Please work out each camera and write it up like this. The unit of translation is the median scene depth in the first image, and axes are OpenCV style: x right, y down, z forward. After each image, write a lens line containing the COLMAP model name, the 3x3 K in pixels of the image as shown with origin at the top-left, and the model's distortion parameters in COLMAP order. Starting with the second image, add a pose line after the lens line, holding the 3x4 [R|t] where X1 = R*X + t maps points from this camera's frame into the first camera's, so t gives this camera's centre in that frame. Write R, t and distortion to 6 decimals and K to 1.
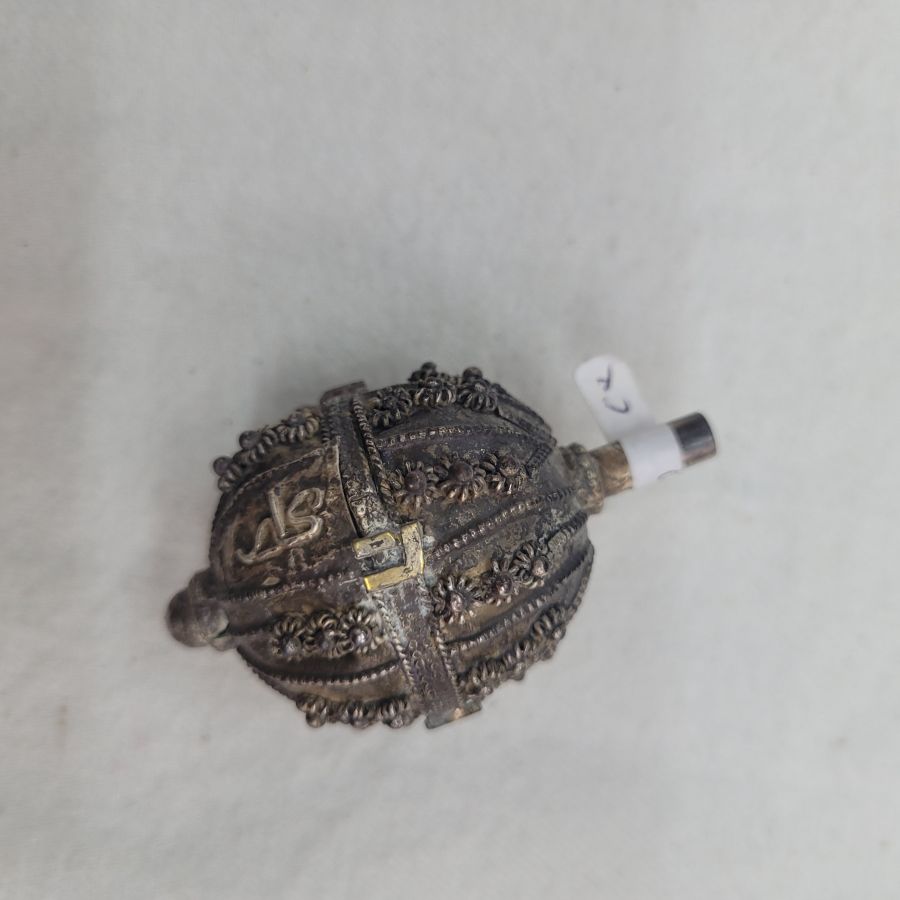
lens RADIAL K [[1023.4, 0, 447.4], [0, 1023.4, 449.8], [0, 0, 1]] dist [-0.116818, 0.000000]
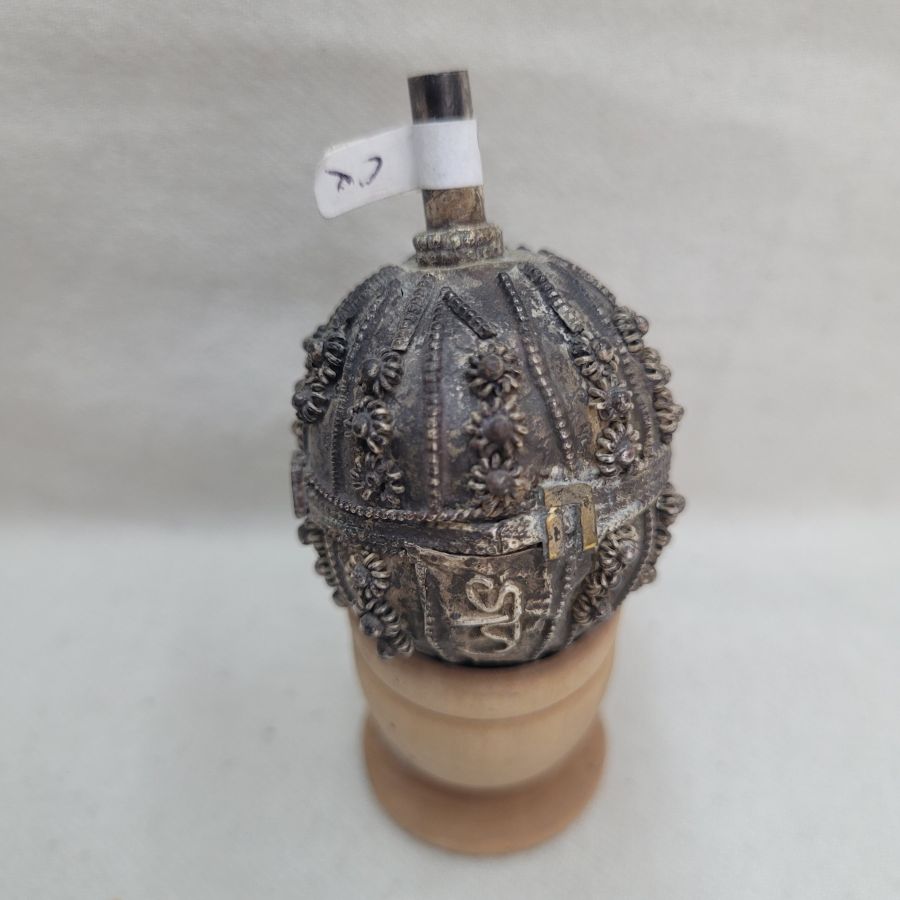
lens RADIAL K [[1023.4, 0, 450.7], [0, 1023.4, 448.4], [0, 0, 1]] dist [-0.116818, 0.000000]
pose [[0.214623, -0.953788, -0.210300, 0.167790], [0.890191, 0.102432, 0.443924, -0.387351], [-0.401868, -0.282483, 0.871037, 0.258289]]
